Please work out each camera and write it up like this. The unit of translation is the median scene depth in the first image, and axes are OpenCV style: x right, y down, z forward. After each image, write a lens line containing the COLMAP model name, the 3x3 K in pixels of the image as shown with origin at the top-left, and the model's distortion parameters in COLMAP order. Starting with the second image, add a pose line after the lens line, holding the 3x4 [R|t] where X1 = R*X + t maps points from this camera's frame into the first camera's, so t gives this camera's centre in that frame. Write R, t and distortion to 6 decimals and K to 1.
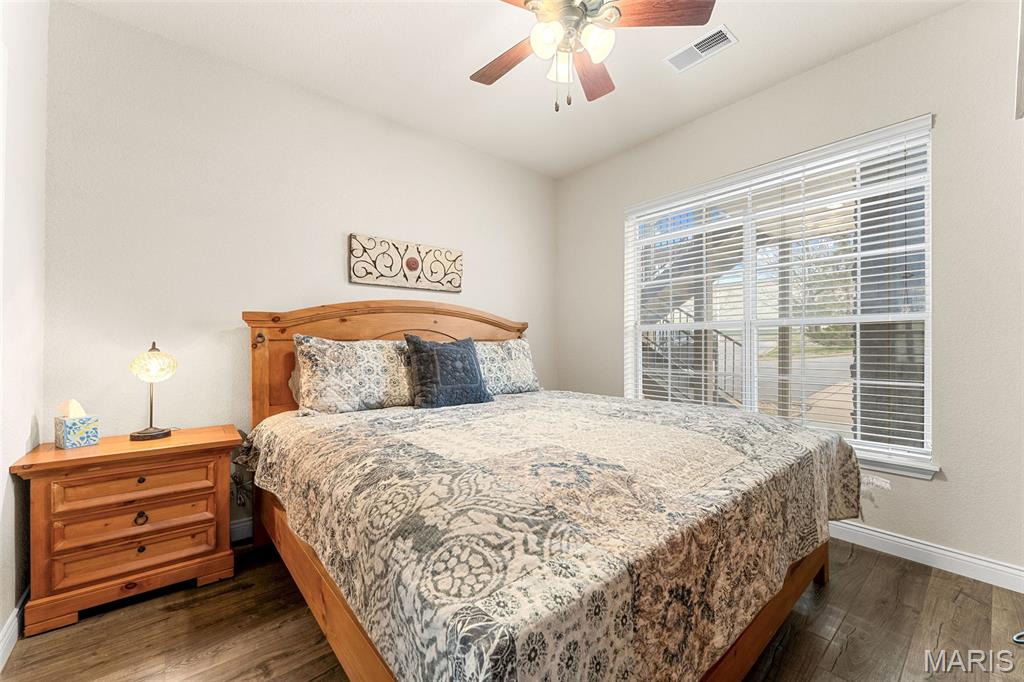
lens RADIAL K [[403.7, 0, 509.2], [0, 403.7, 344.1], [0, 0, 1]] dist [-0.001969, 0.000071]
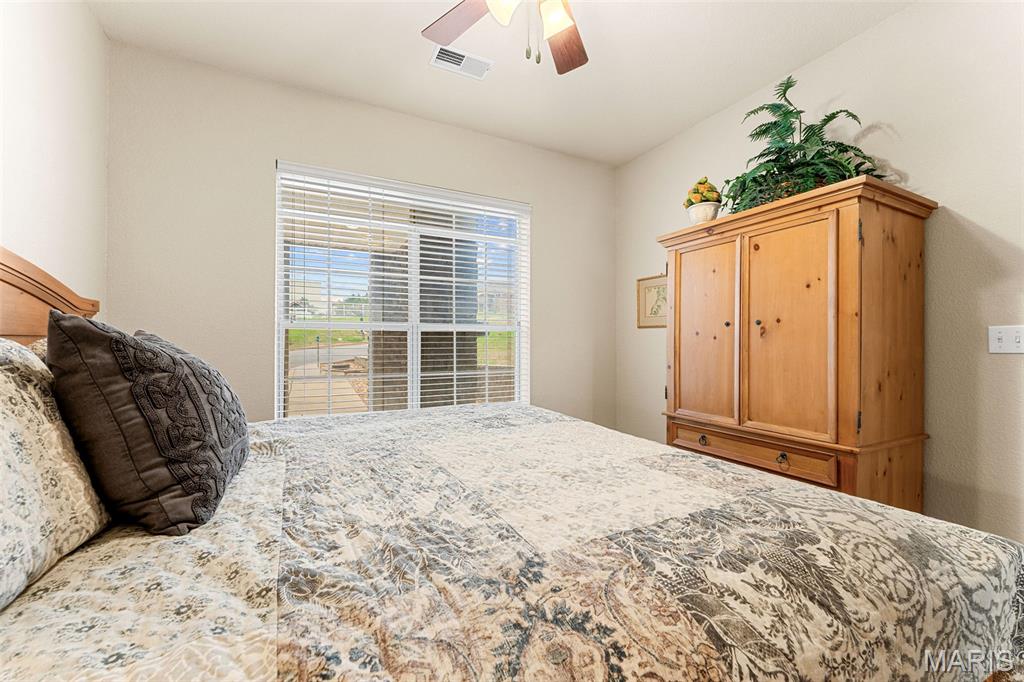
lens RADIAL K [[403.7, 0, 509.2], [0, 403.7, 344.1], [0, 0, 1]] dist [-0.001969, 0.000071]
pose [[0.220413, 0.008162, 0.975373, -0.857334], [-0.010674, 0.999925, -0.005956, -0.000974], [-0.975348, -0.009098, 0.220483, 1.090917]]
